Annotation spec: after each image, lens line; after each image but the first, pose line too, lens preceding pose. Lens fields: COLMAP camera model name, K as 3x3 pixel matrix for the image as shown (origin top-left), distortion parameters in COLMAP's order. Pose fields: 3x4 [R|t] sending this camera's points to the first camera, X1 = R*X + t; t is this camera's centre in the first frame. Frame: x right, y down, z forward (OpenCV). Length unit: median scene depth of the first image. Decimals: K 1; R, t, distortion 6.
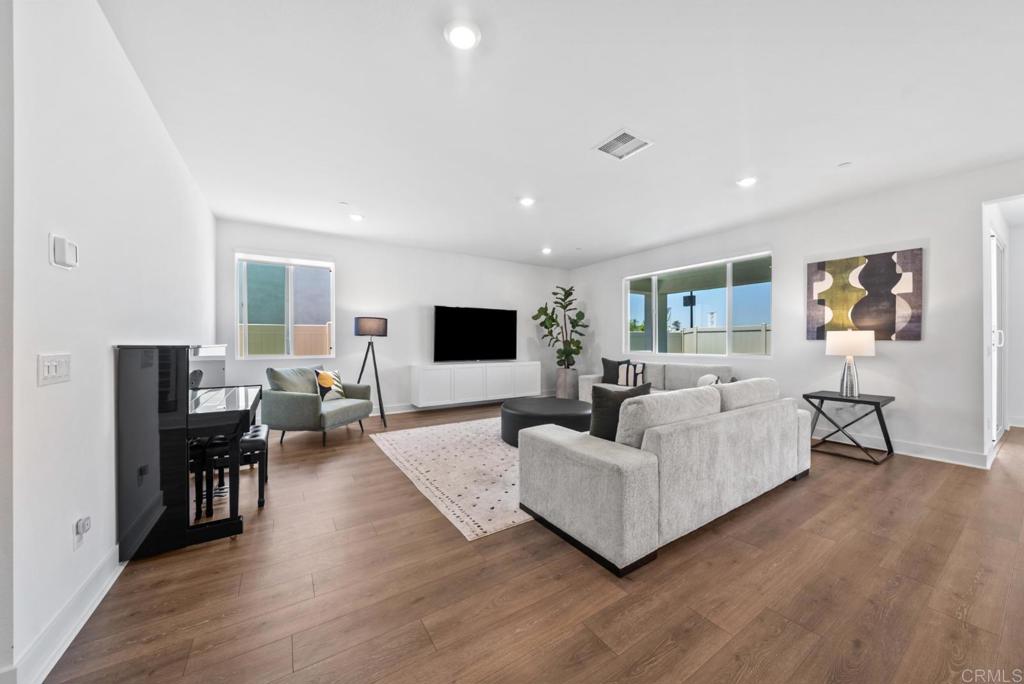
lens RADIAL K [[359.4, 0, 506.7], [0, 359.4, 344.9], [0, 0, 1]] dist [0.000328, 0.000027]
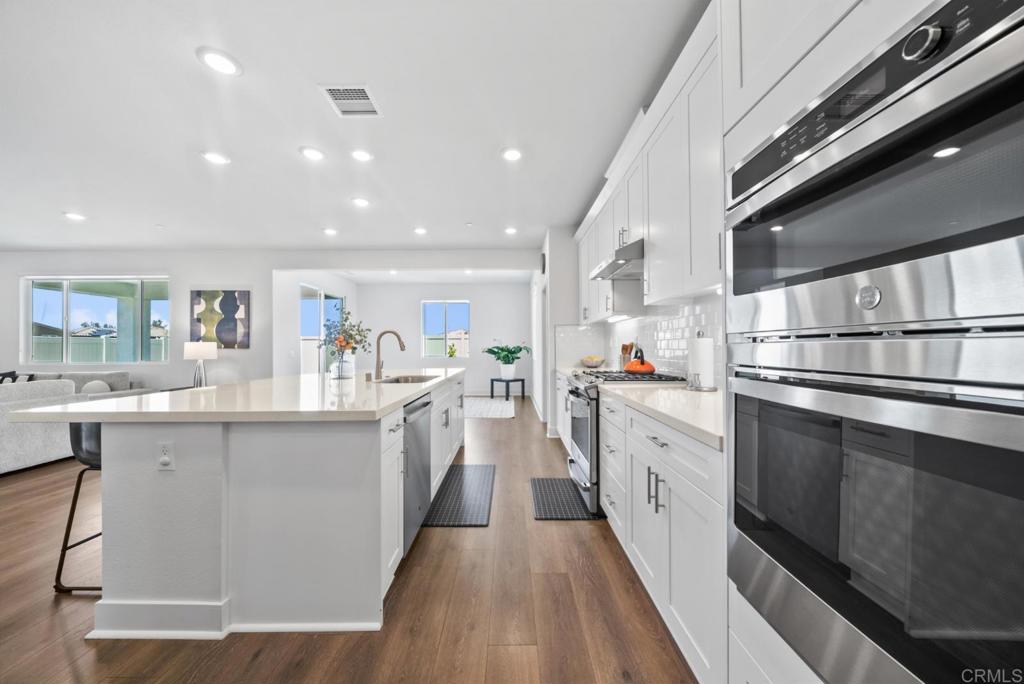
lens RADIAL K [[356.8, 0, 508.4], [0, 356.8, 340.1], [0, 0, 1]] dist [-0.000234, -0.000026]
pose [[0.554558, 0.016077, 0.831990, 0.455648], [0.011301, 0.999576, -0.026848, 0.004691], [-0.832068, 0.024291, 0.554141, -0.786792]]
